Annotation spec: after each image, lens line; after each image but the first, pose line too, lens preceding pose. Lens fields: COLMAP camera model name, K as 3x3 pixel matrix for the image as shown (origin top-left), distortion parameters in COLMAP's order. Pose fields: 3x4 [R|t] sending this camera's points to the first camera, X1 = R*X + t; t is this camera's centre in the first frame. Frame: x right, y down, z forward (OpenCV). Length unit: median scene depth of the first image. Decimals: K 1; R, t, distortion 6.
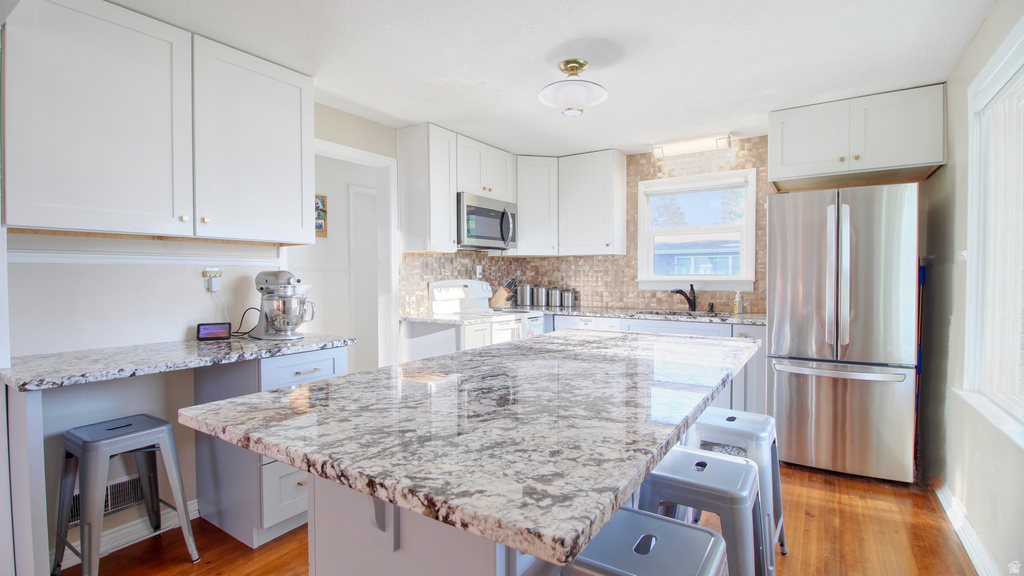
lens RADIAL K [[471.9, 0, 511.8], [0, 471.9, 284.6], [0, 0, 1]] dist [-0.013547, -0.002418]
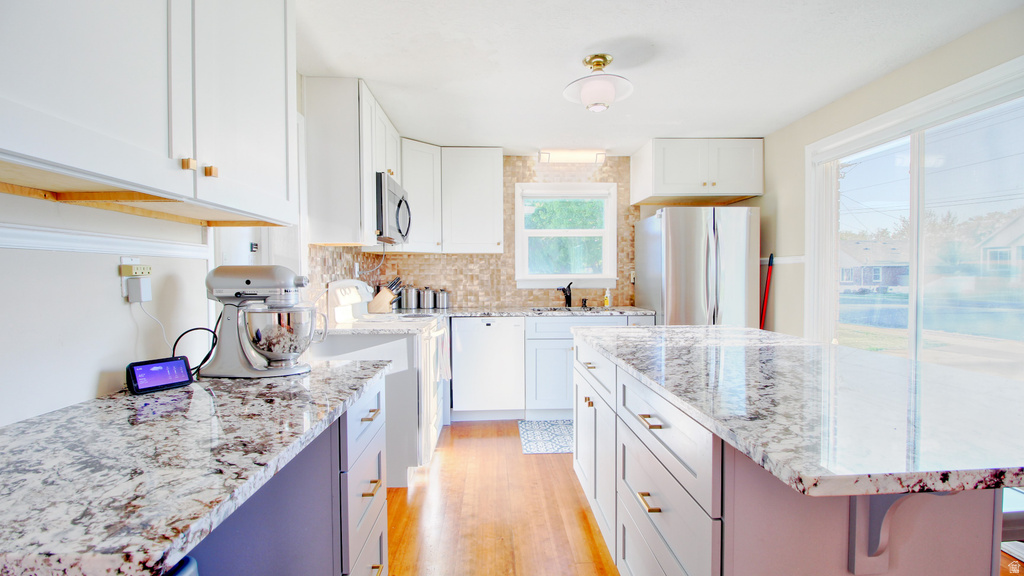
lens RADIAL K [[471.9, 0, 512.1], [0, 471.9, 287.7], [0, 0, 1]] dist [-0.013547, -0.002418]
pose [[0.810085, -0.017956, 0.586037, -0.371894], [0.015404, 0.999838, 0.009342, -0.000478], [-0.586110, 0.001460, 0.810230, 0.189213]]
